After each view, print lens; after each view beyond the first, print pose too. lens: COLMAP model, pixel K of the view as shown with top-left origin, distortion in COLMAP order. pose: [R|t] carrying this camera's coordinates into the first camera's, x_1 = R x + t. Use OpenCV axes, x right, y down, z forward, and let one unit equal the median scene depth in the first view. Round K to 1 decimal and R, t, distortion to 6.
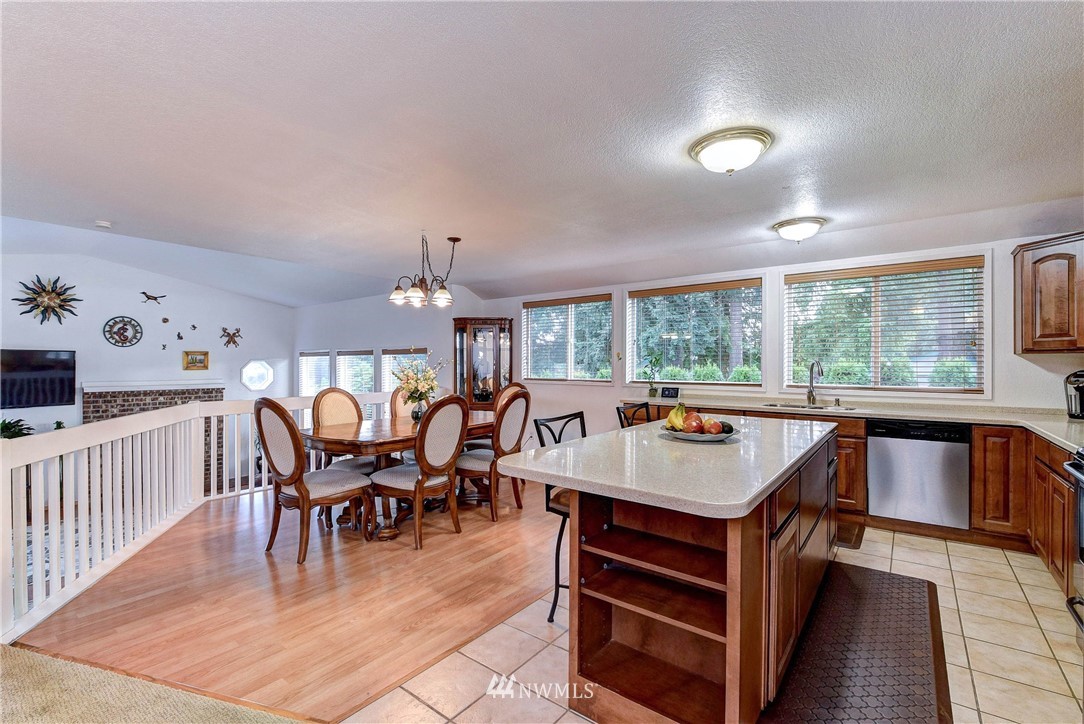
lens RADIAL K [[477.3, 0, 545.0], [0, 477.3, 362.6], [0, 0, 1]] dist [-0.003367, -0.002628]
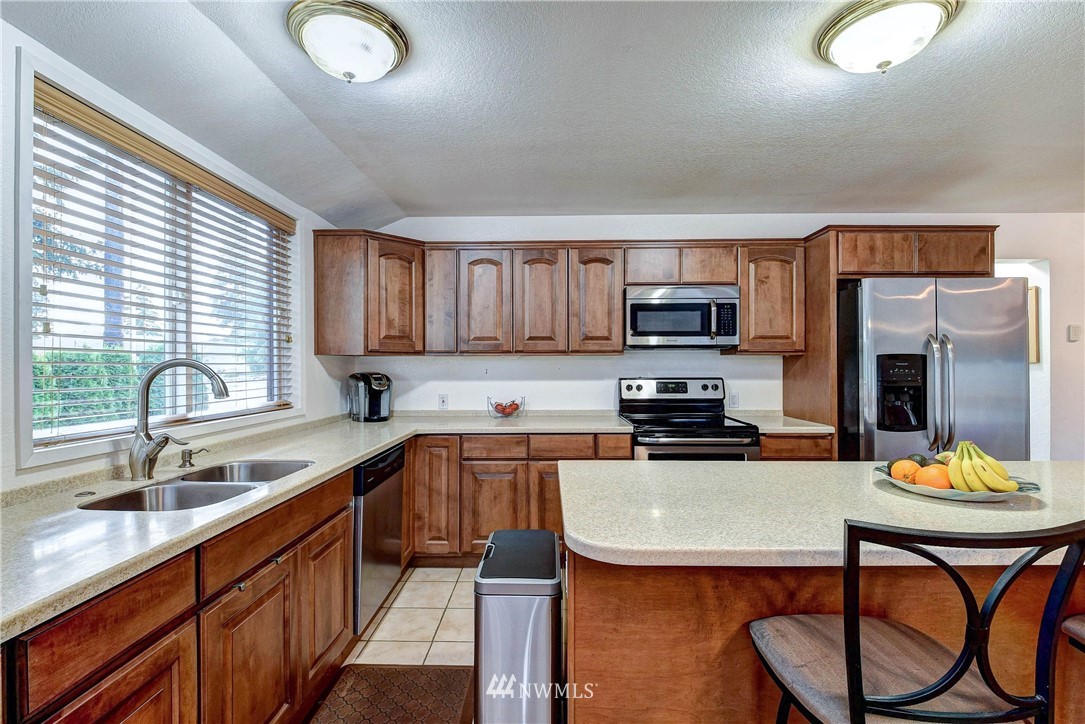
lens RADIAL K [[481.5, 0, 540.1], [0, 481.5, 364.3], [0, 0, 1]] dist [-0.000976, -0.001532]
pose [[-0.597520, 0.005840, 0.801833, 0.096484], [0.002124, 0.999981, -0.005700, 0.003696], [-0.801851, -0.001703, -0.597521, 1.176200]]
